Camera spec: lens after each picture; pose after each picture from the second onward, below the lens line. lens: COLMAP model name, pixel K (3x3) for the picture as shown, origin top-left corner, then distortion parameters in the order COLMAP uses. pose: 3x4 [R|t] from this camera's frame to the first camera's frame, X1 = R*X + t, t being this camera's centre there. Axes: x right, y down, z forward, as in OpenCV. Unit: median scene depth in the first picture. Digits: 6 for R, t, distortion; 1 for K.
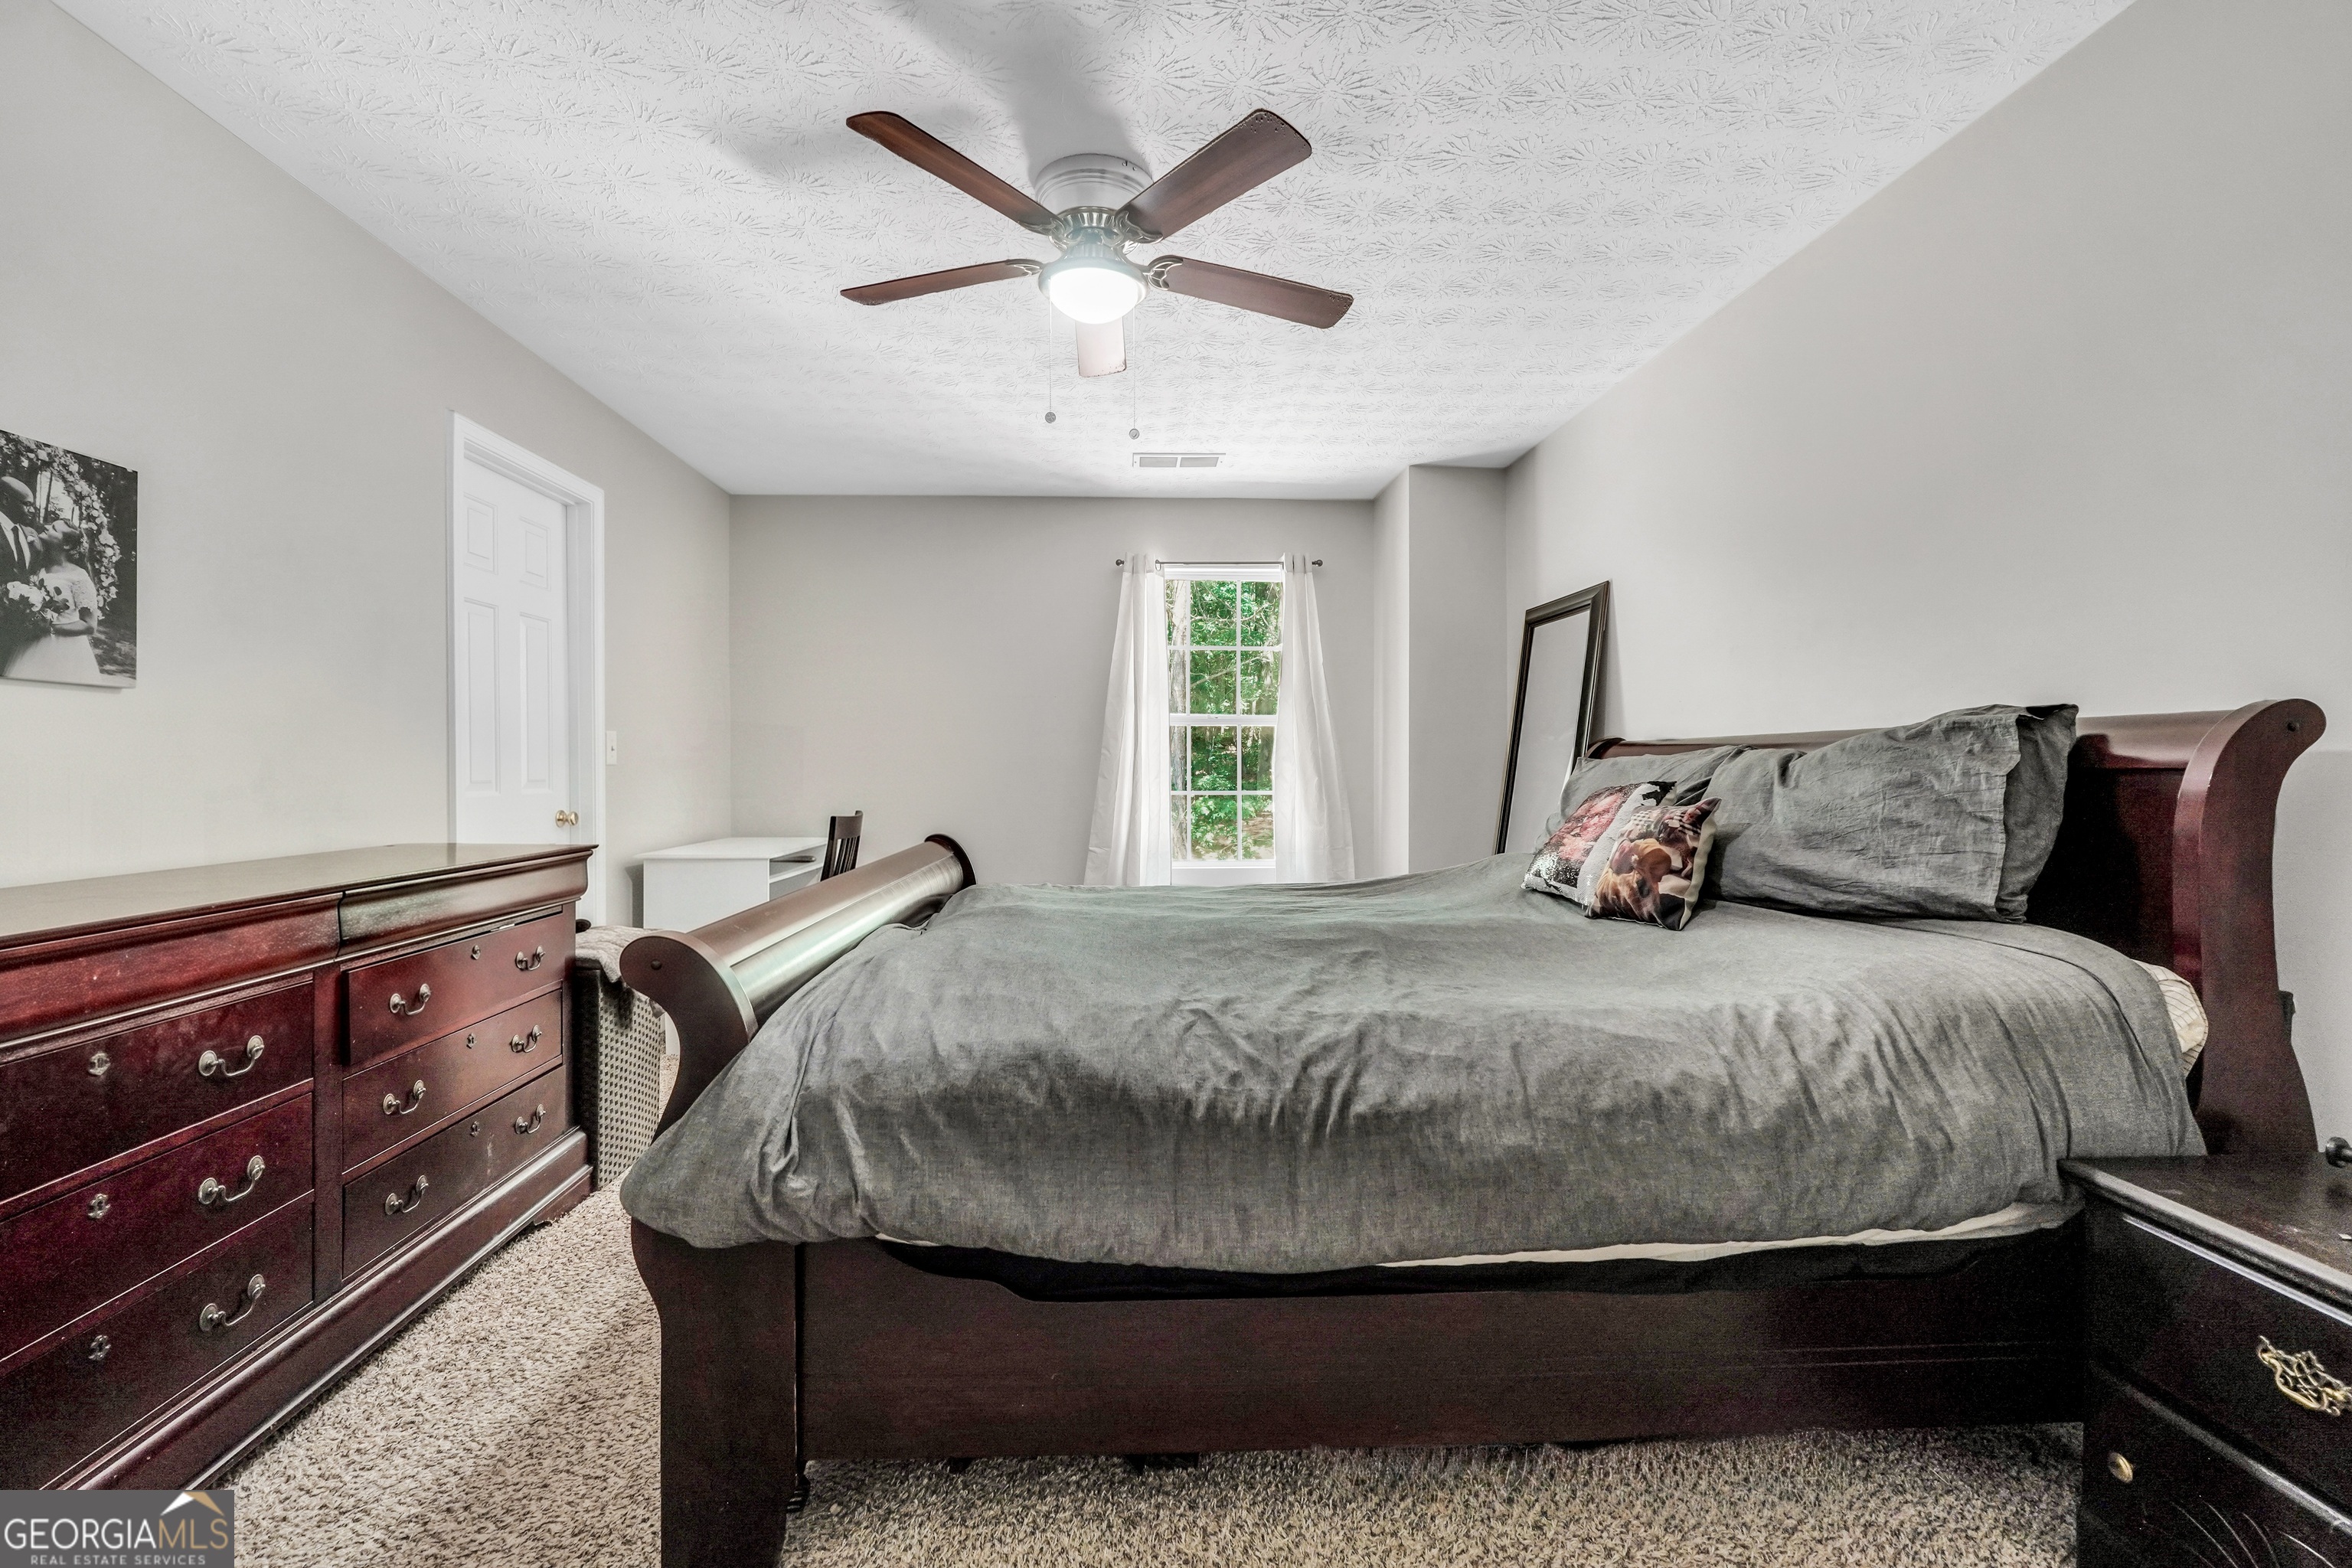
lens RADIAL K [[960.8, 0, 1167.2], [0, 960.8, 775.0], [0, 0, 1]] dist [-0.006476, 0.003005]
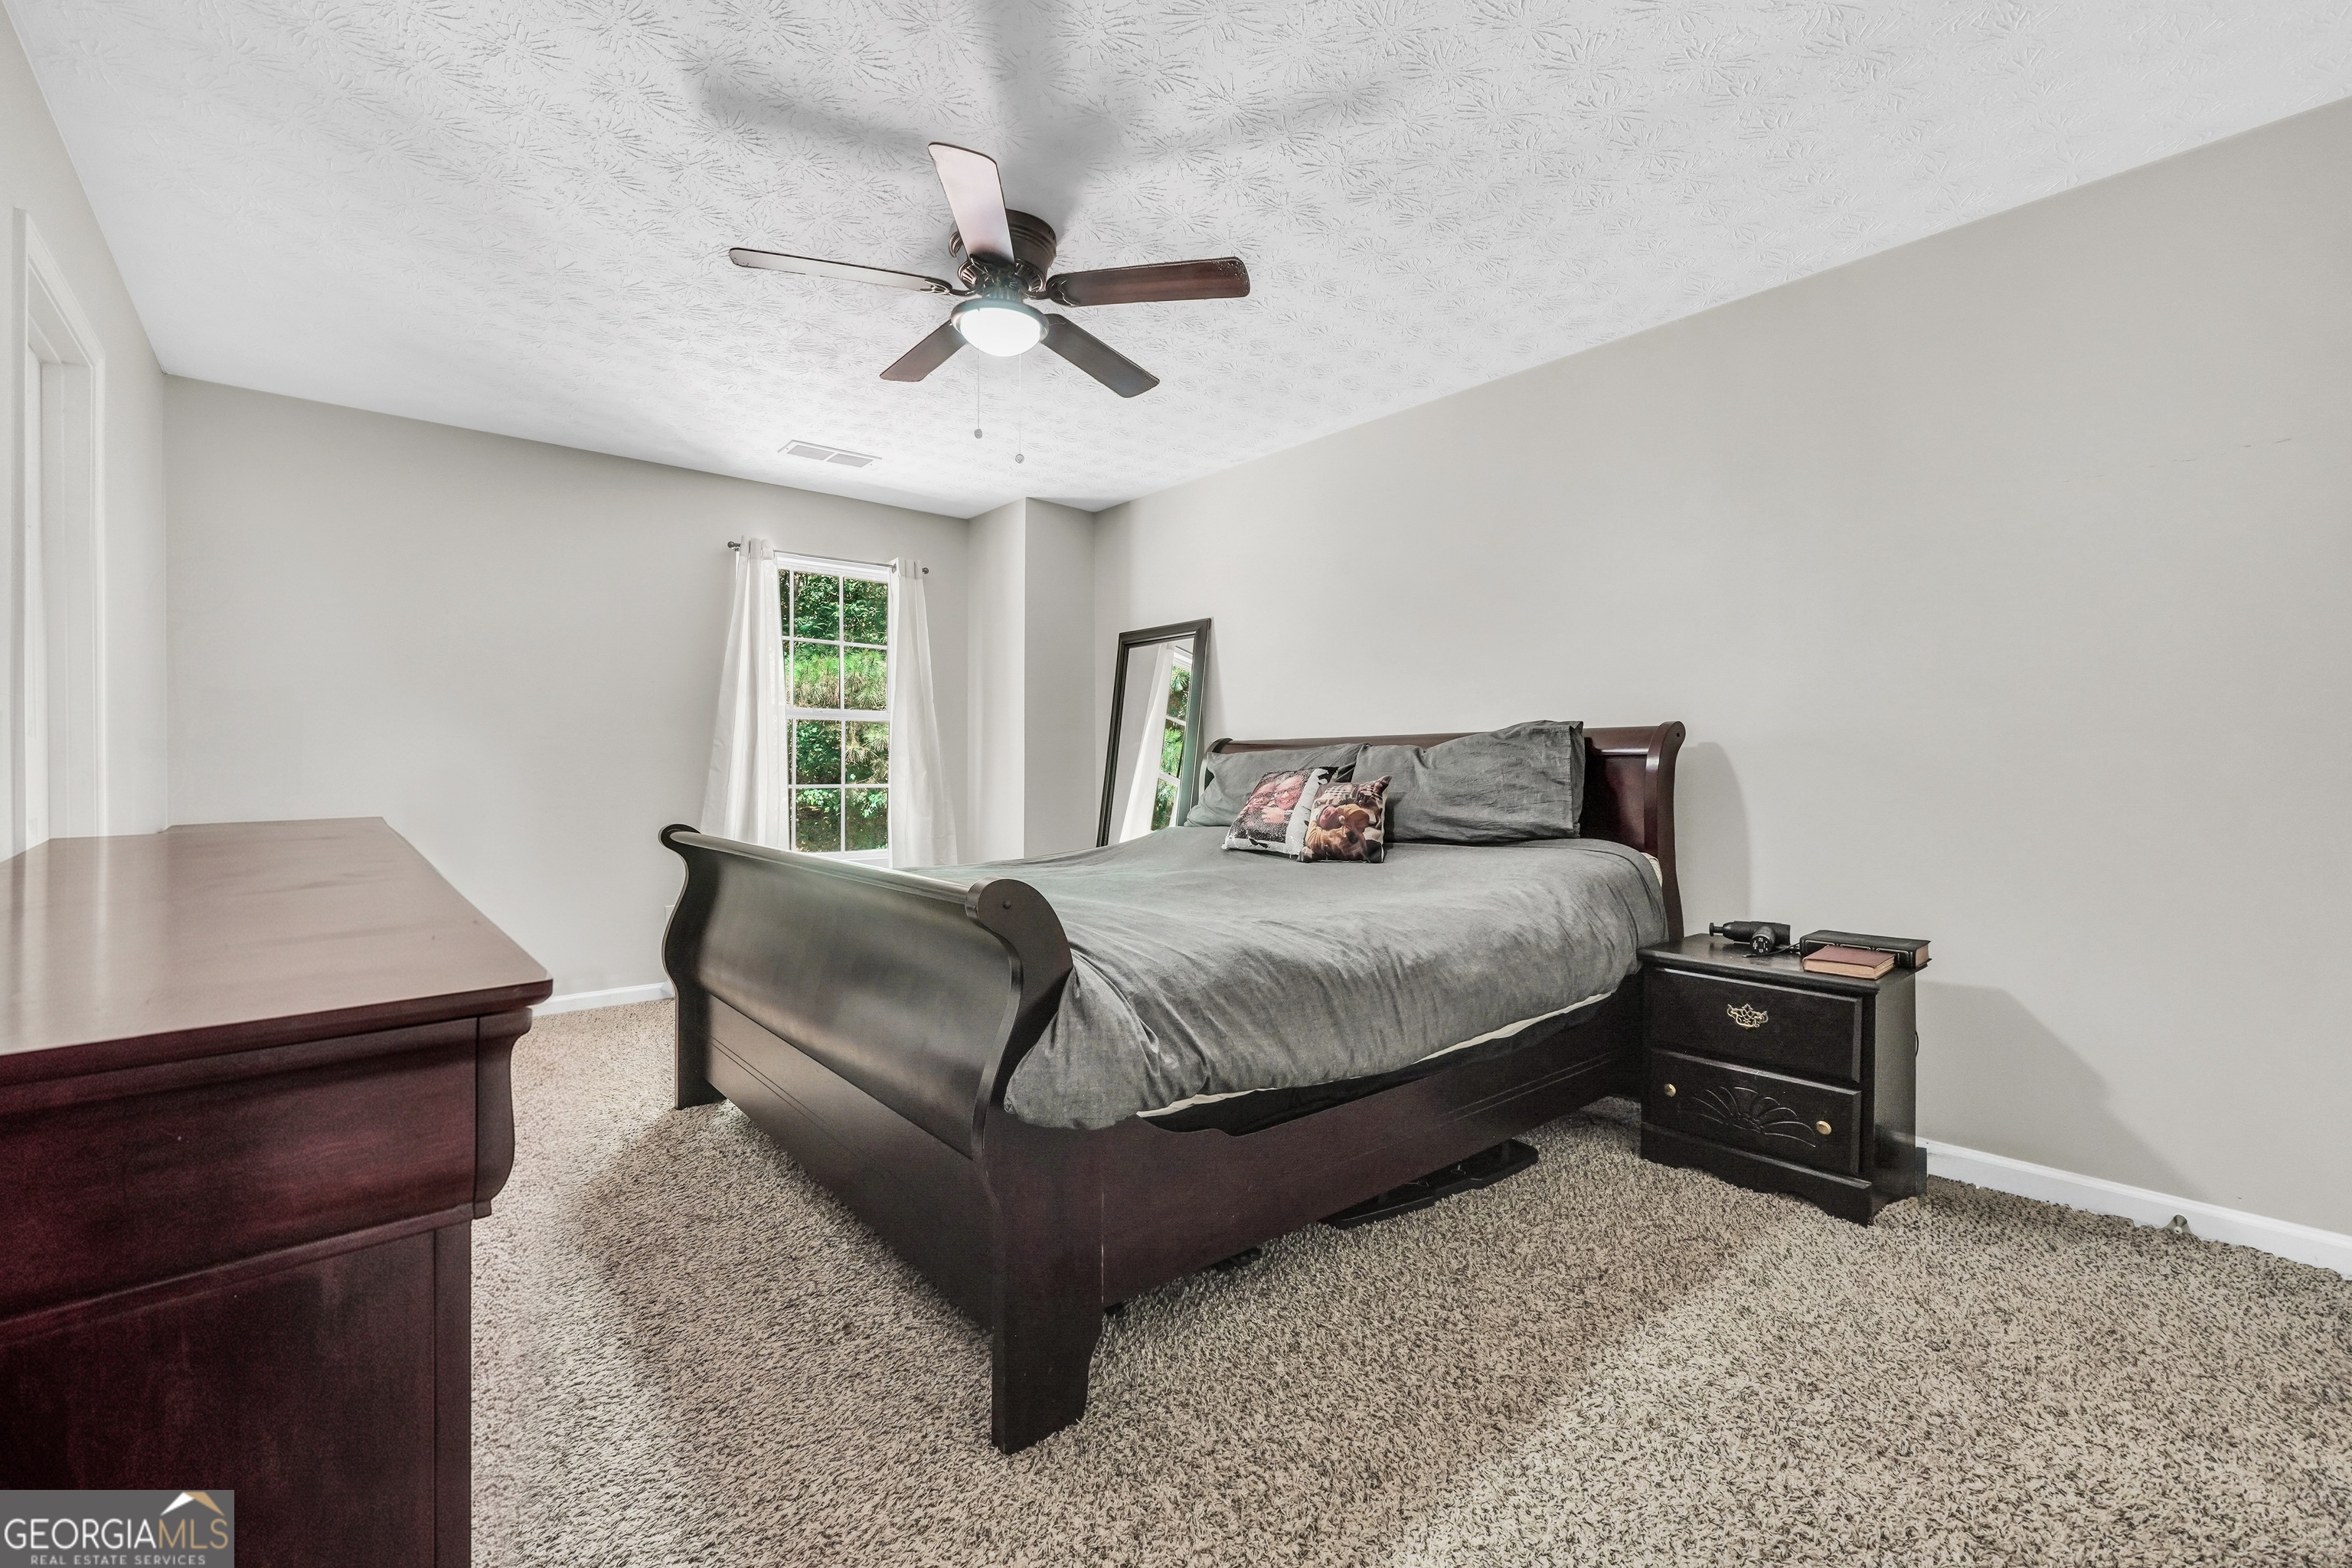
lens RADIAL K [[960.8, 0, 1131.9], [0, 960.8, 780.5], [0, 0, 1]] dist [-0.006476, 0.003005]
pose [[0.814980, -0.002956, 0.579482, -0.655766], [0.002619, 0.999996, 0.001418, 0.028549], [-0.579484, 0.000362, 0.814984, -0.008425]]
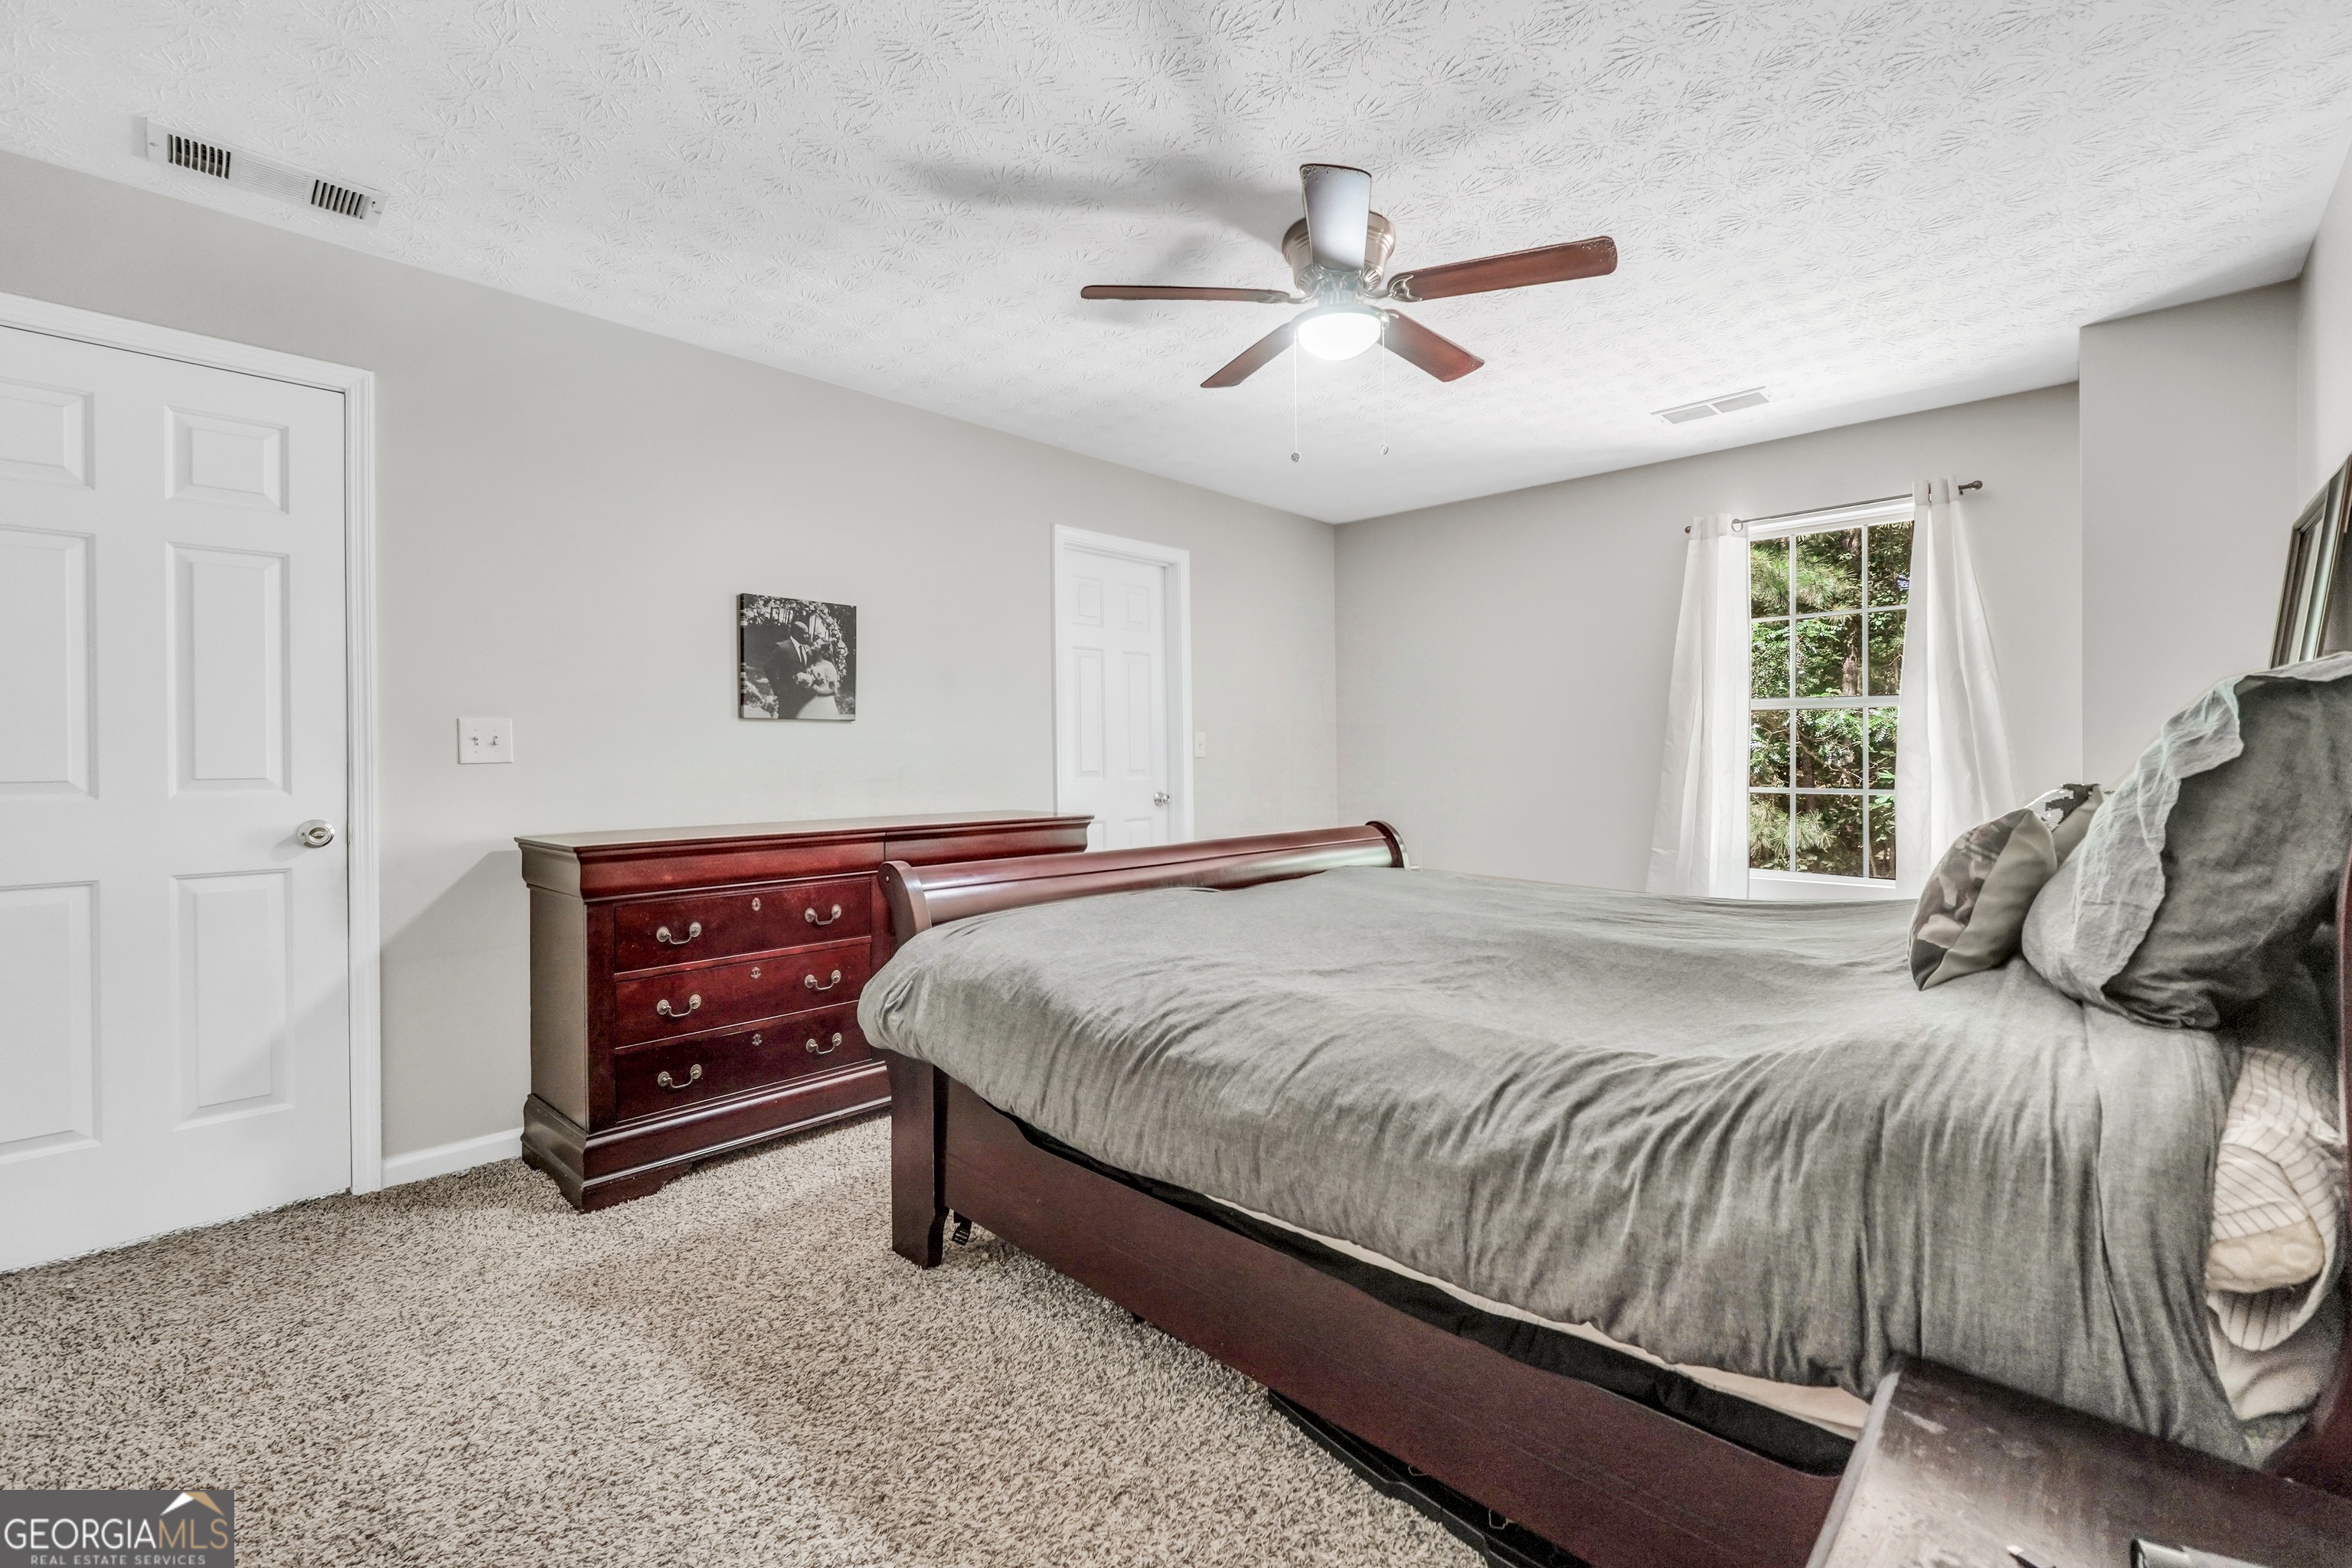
lens RADIAL K [[960.8, 0, 1179.4], [0, 960.8, 771.1], [0, 0, 1]] dist [-0.006476, 0.003005]
pose [[0.709410, 0.006161, -0.704769, 0.606444], [-0.002220, 0.999976, 0.006507, -0.005854], [0.704792, -0.003052, 0.709407, 0.093652]]
